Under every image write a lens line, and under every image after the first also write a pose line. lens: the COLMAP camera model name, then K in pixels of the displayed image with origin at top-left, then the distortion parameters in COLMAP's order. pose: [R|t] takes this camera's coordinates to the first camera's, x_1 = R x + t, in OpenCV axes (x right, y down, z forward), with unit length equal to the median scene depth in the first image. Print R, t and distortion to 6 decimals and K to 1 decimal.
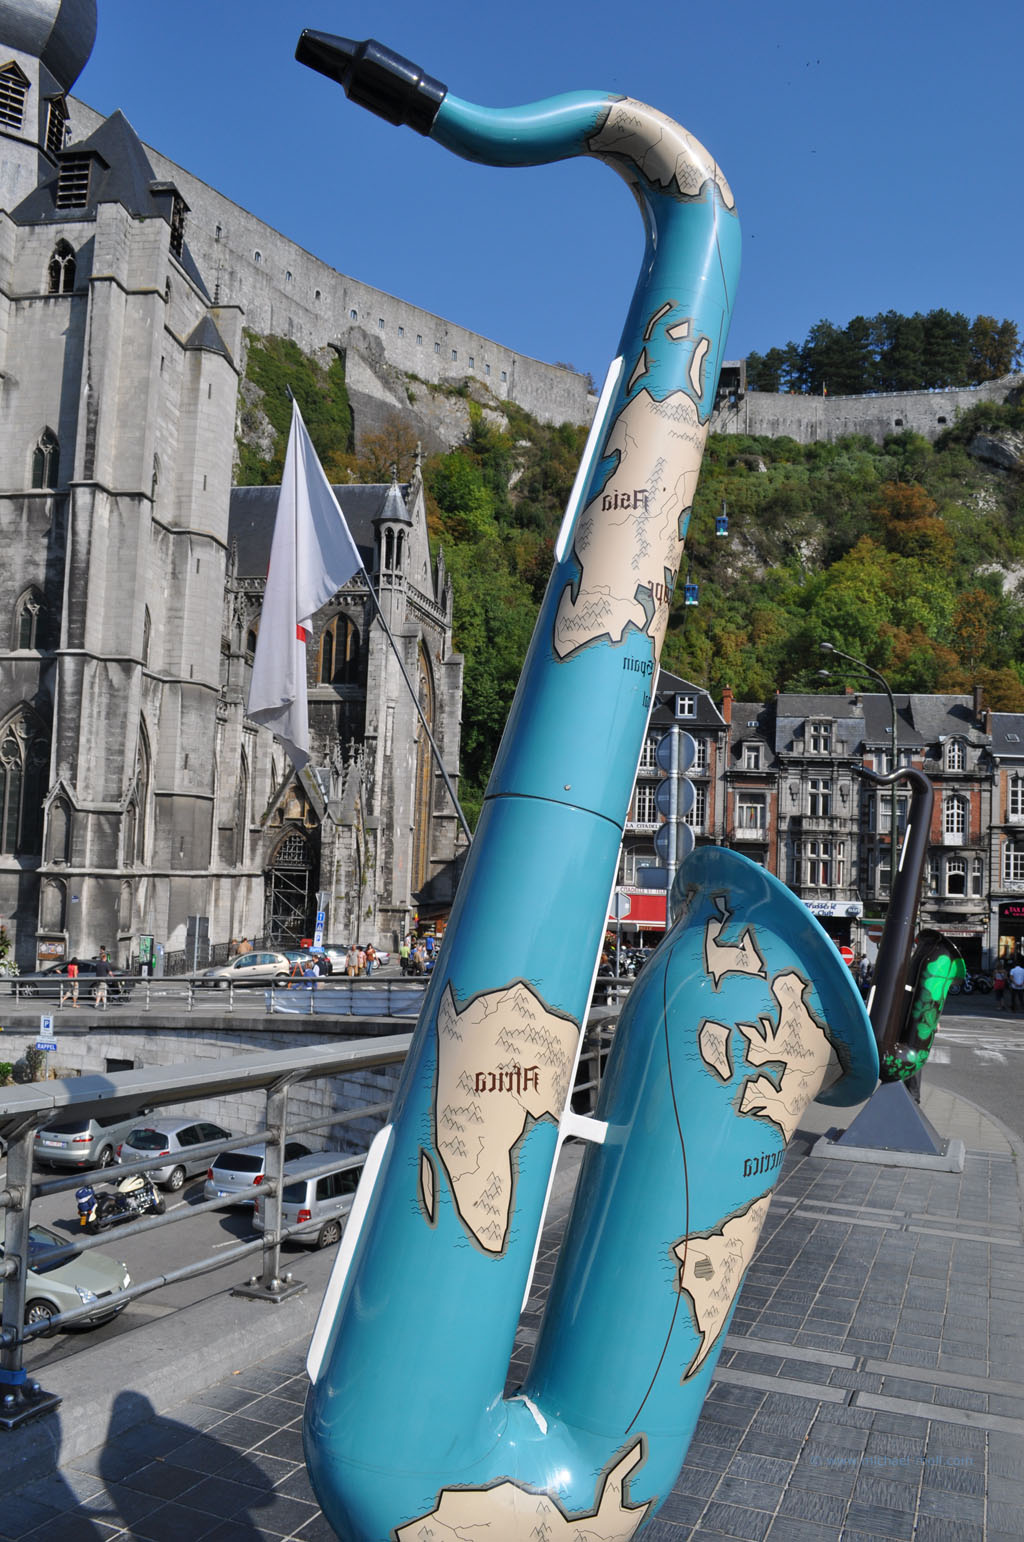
lens RADIAL K [[1220.7, 0, 513.9], [0, 1220.7, 782.7], [0, 0, 1]] dist [-0.081973, 0.005031]
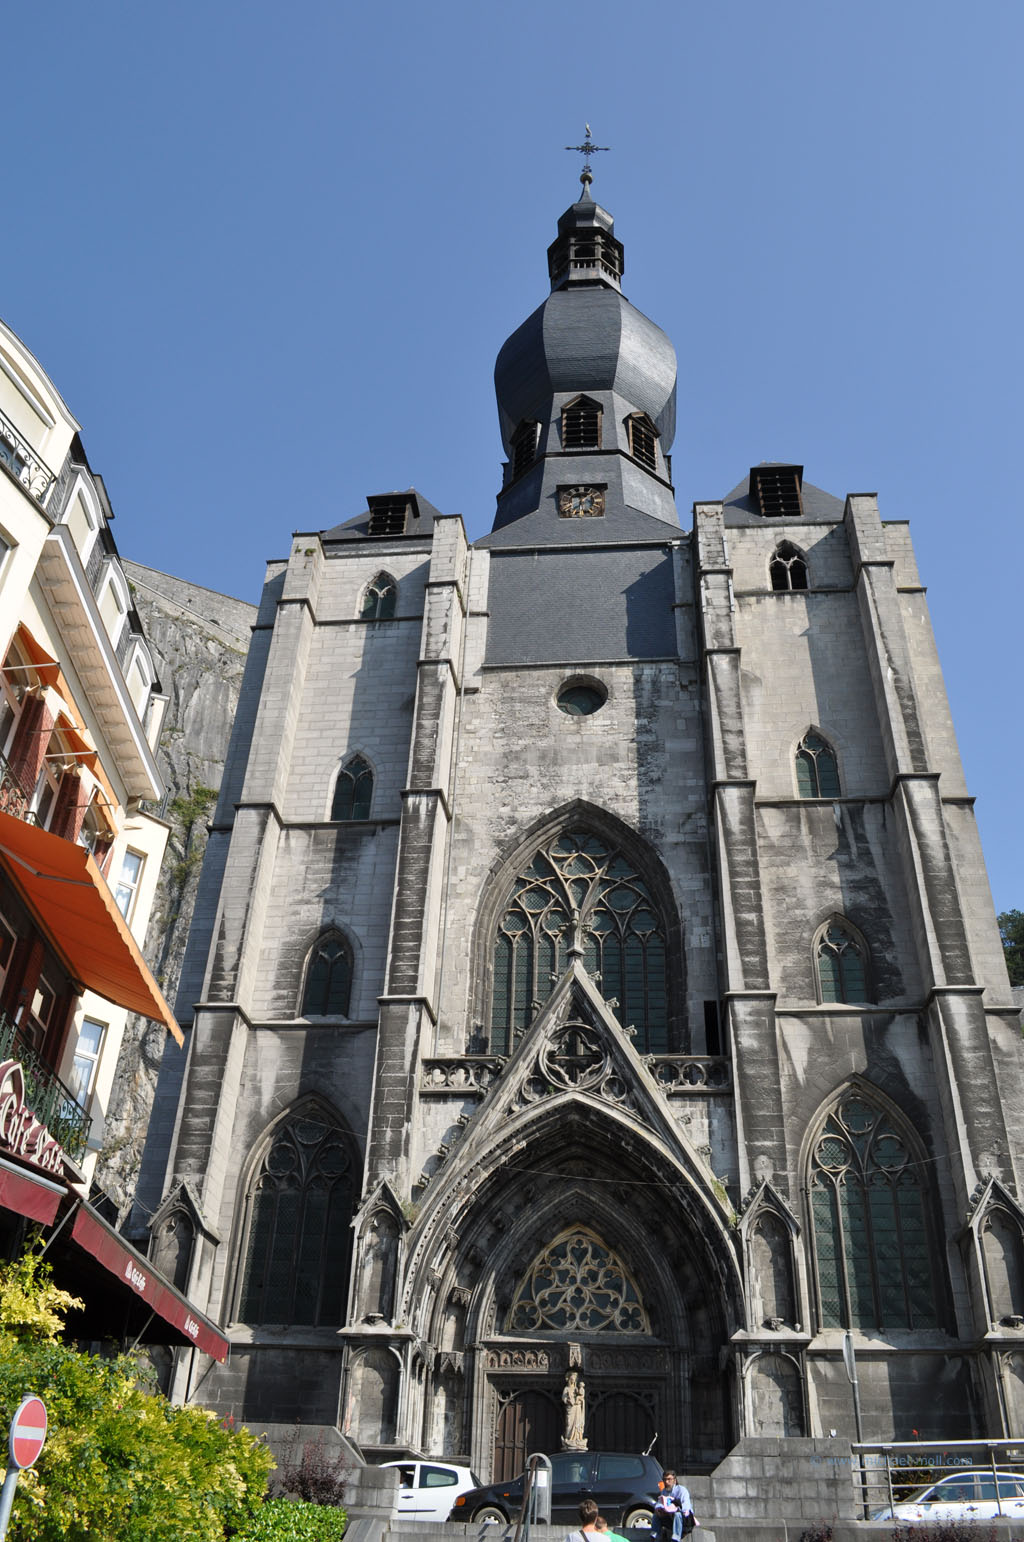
lens RADIAL K [[1220.7, 0, 519.0], [0, 1220.7, 775.0], [0, 0, 1]] dist [-0.081973, 0.005031]
pose [[0.998696, 0.024746, 0.044664, -0.550725], [0.001789, 0.857224, -0.514941, 0.113008], [-0.051029, 0.514349, 0.856061, 0.331241]]
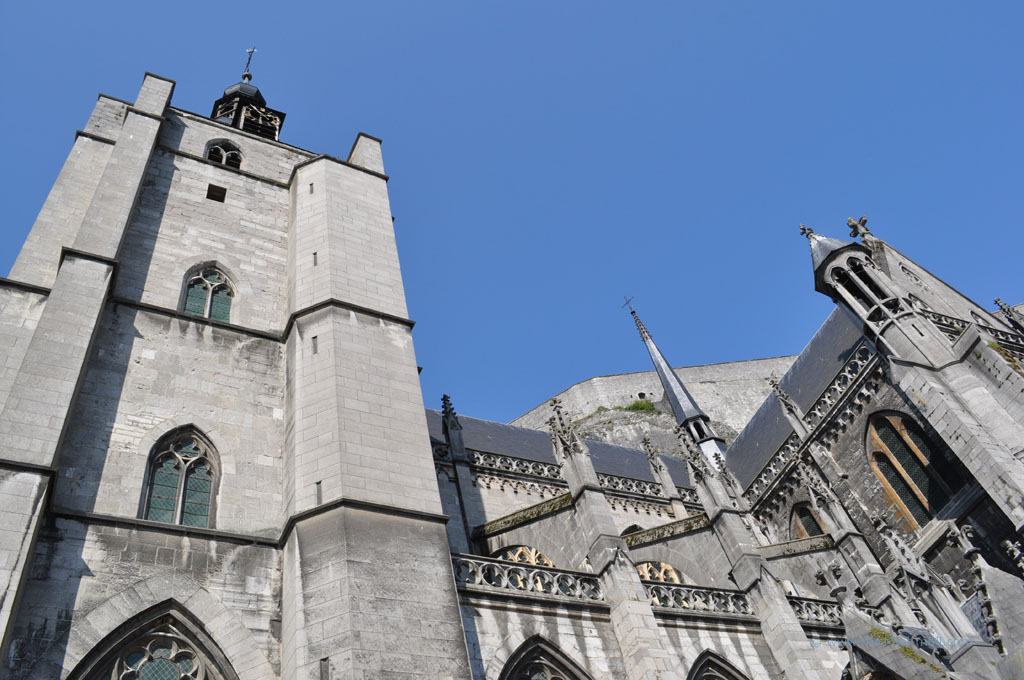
lens RADIAL K [[810.6, 0, 514.1], [0, 810.6, 333.9], [0, 0, 1]] dist [-0.081973, 0.005031]
pose [[0.529143, -0.745865, -0.404590, -0.060941], [0.276293, 0.602275, -0.748951, 0.115896], [0.802291, 0.284516, 0.524767, 0.875500]]
